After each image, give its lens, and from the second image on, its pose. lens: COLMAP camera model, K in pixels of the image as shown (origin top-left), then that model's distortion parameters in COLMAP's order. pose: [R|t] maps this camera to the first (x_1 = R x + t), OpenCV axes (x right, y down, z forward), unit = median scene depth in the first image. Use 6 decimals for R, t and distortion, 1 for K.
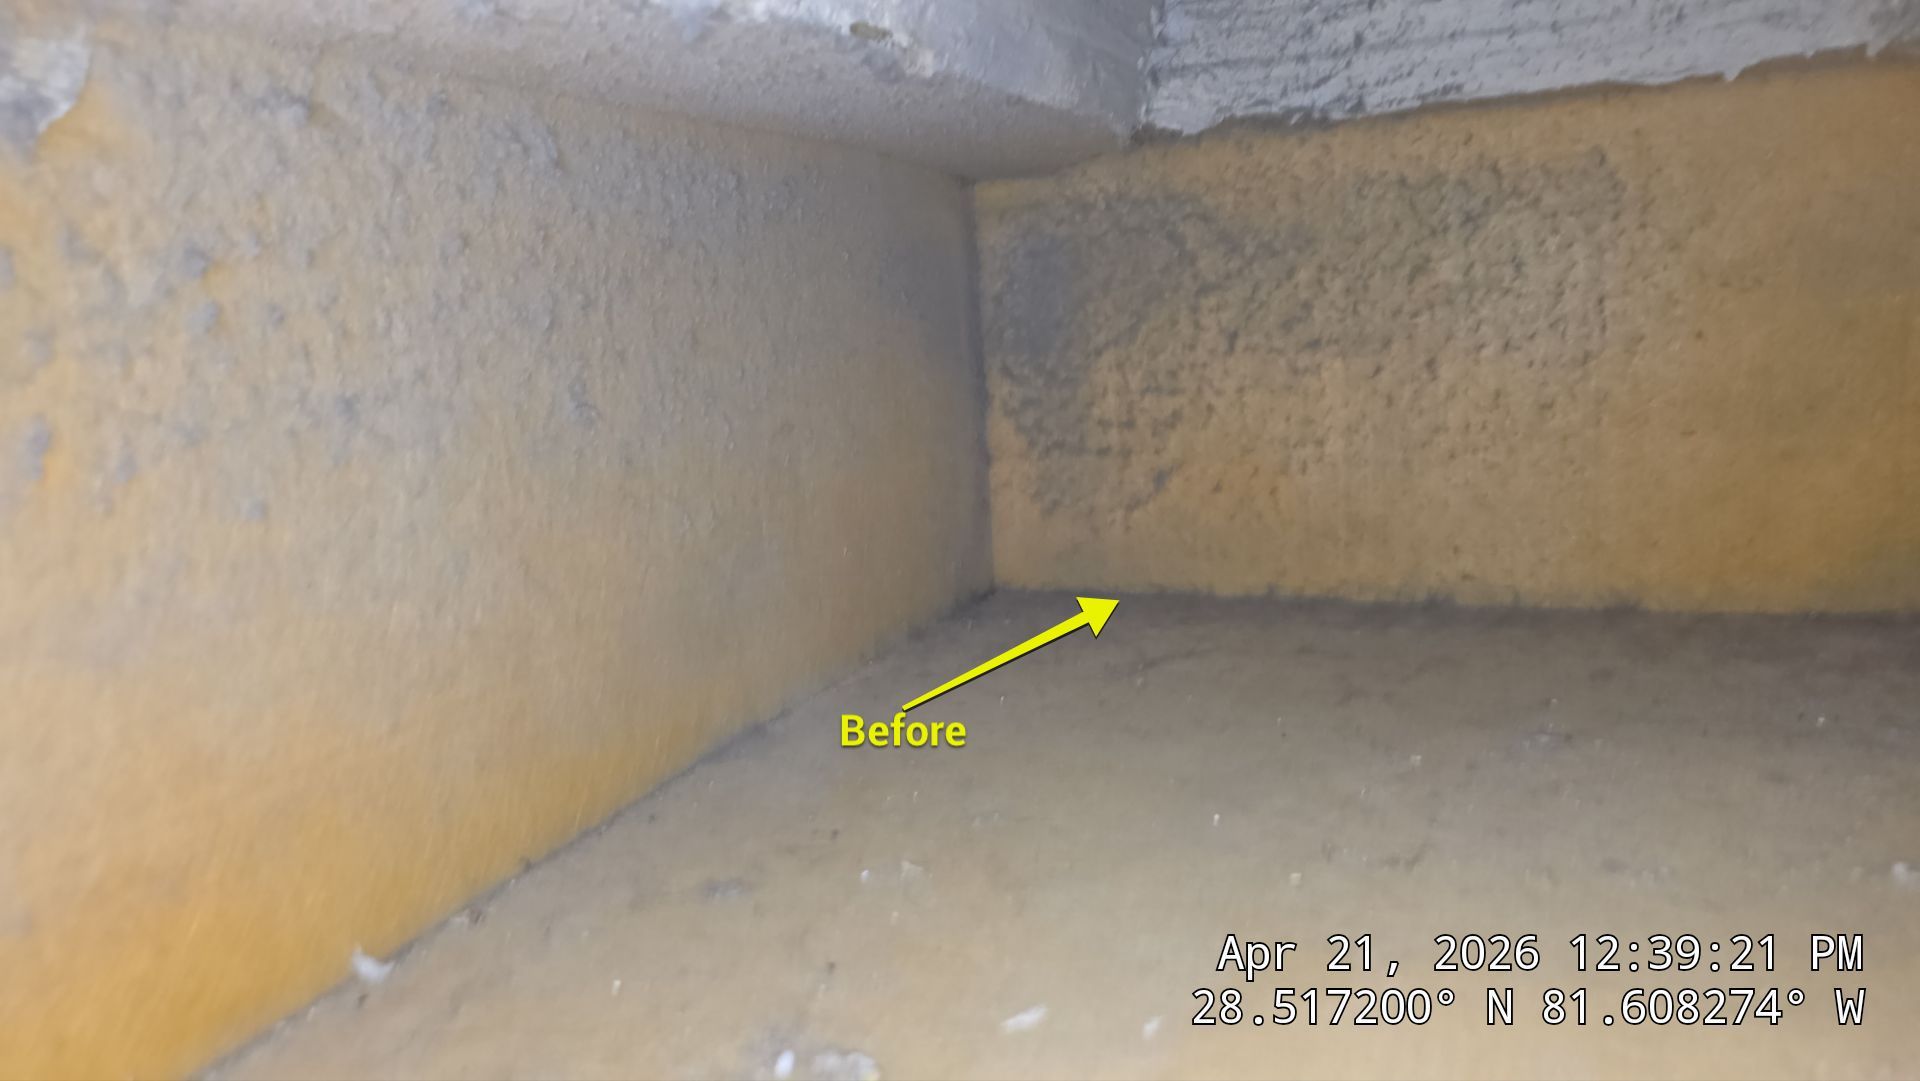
lens RADIAL K [[1343.0, 0, 955.7], [0, 1343.0, 547.3], [0, 0, 1]] dist [0.041463, -0.044539]
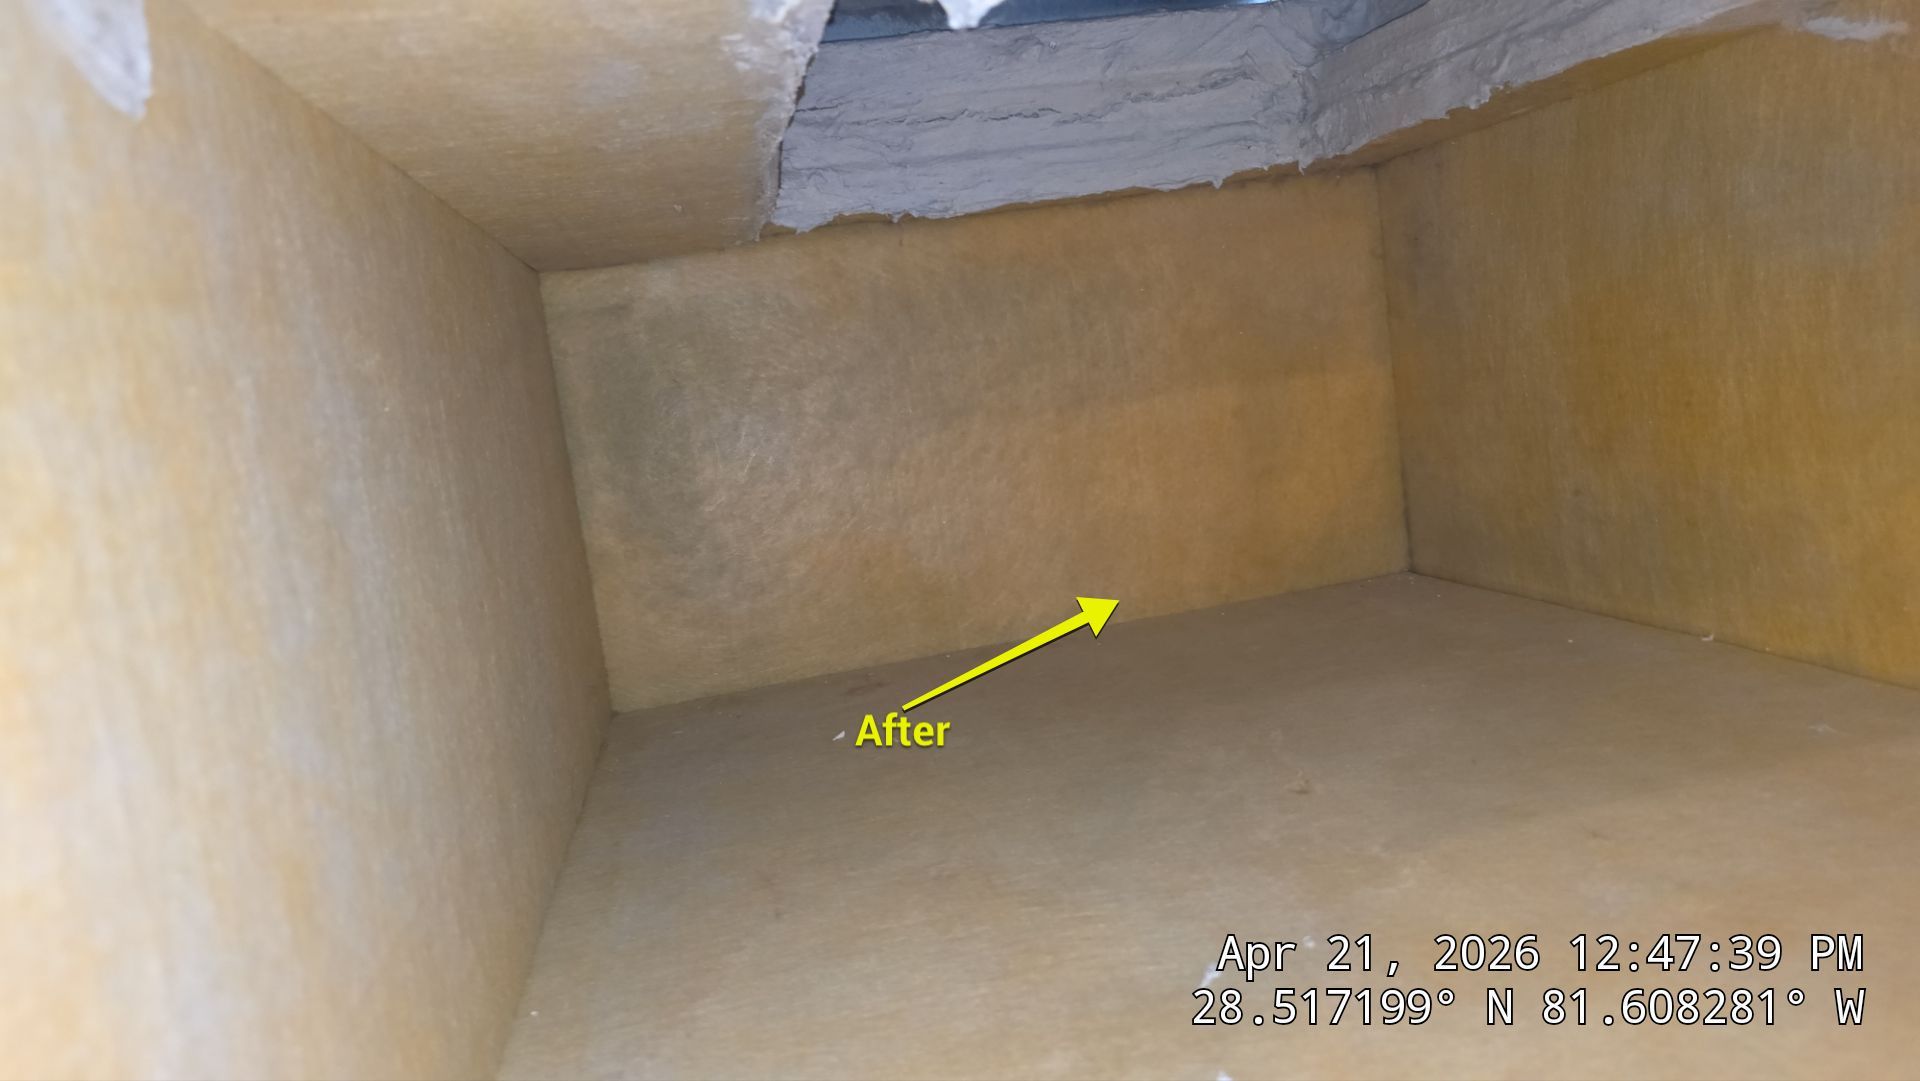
lens RADIAL K [[1343.0, 0, 933.1], [0, 1343.0, 535.8], [0, 0, 1]] dist [0.041463, -0.044539]
pose [[0.861273, -0.110593, 0.495962, -0.307850], [0.162763, 0.984646, -0.063087, 0.019952], [-0.481371, 0.135059, 0.866049, 0.049280]]
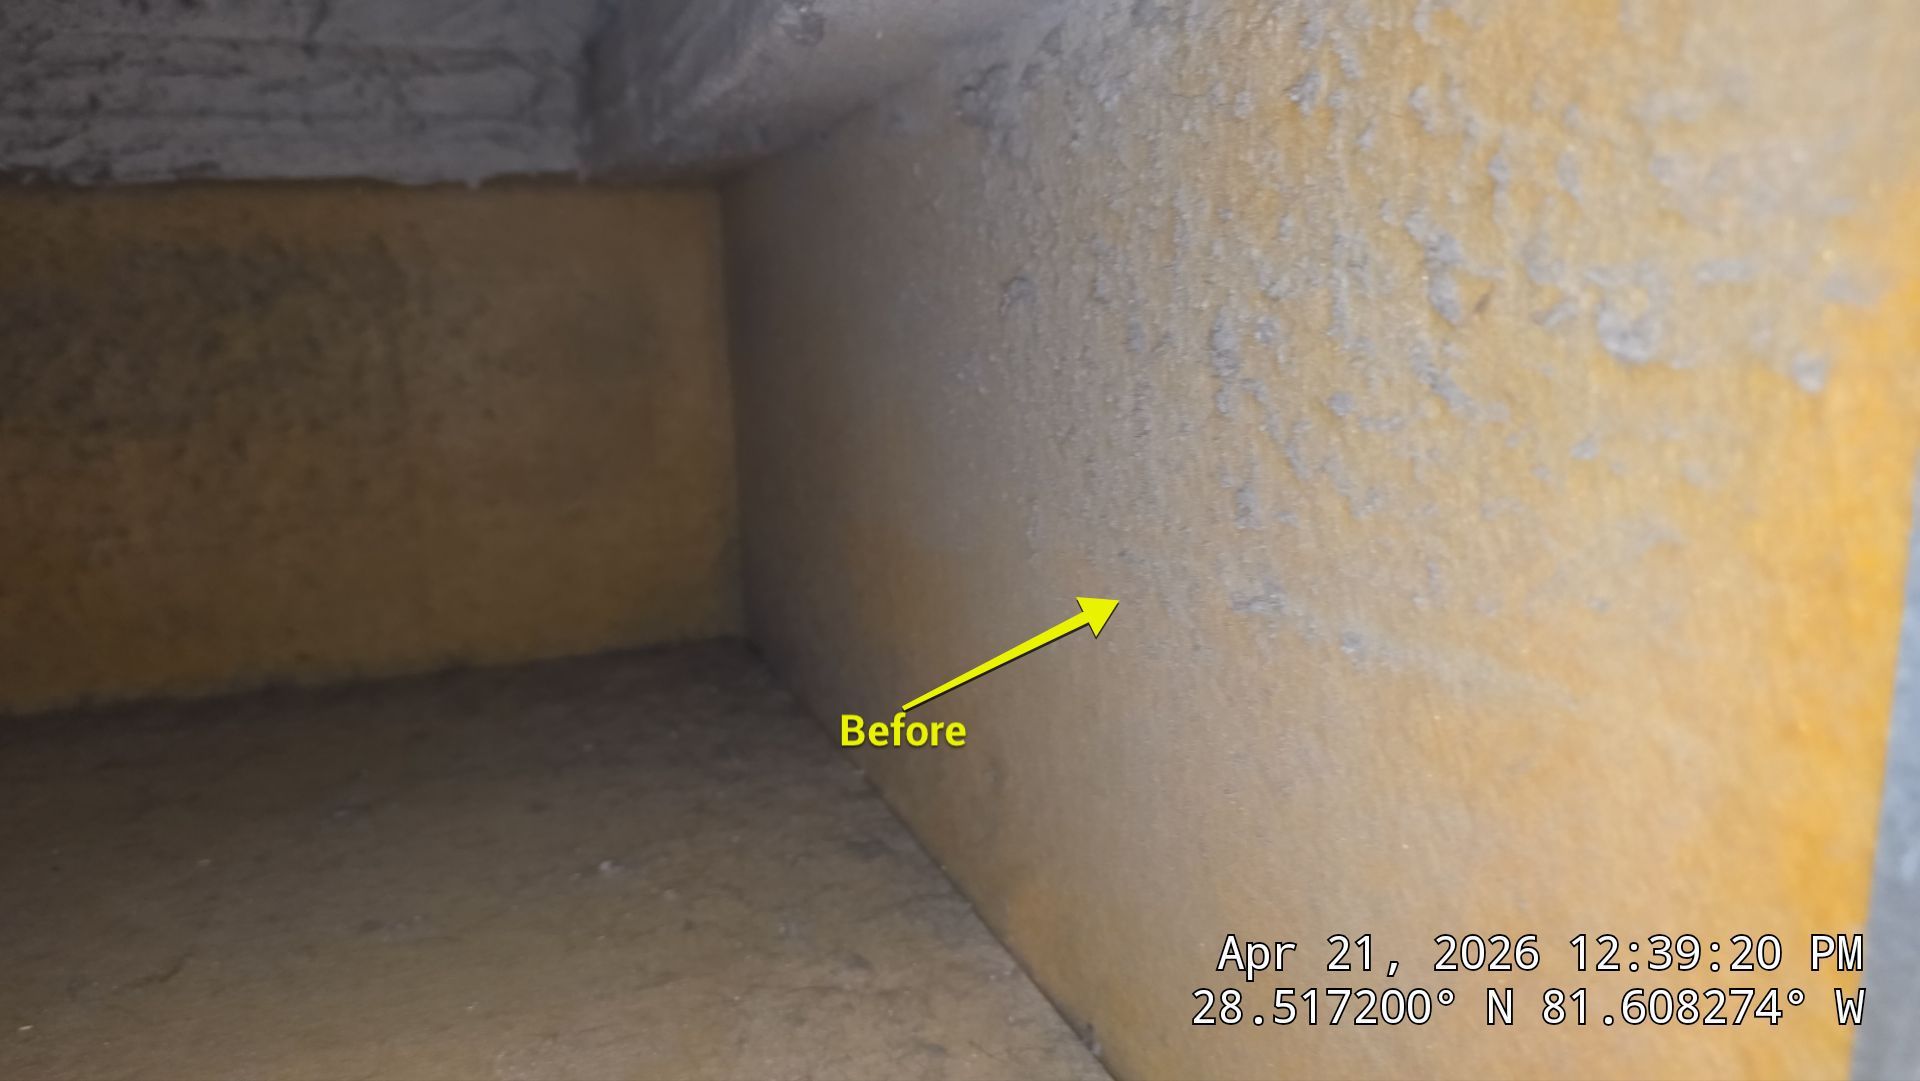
lens RADIAL K [[1343.0, 0, 951.9], [0, 1343.0, 591.0], [0, 0, 1]] dist [0.041463, -0.044539]
pose [[0.738581, -0.101488, 0.666482, 0.076840], [0.105871, 0.993798, 0.034006, -0.010224], [-0.665800, 0.045444, 0.744745, -0.069769]]
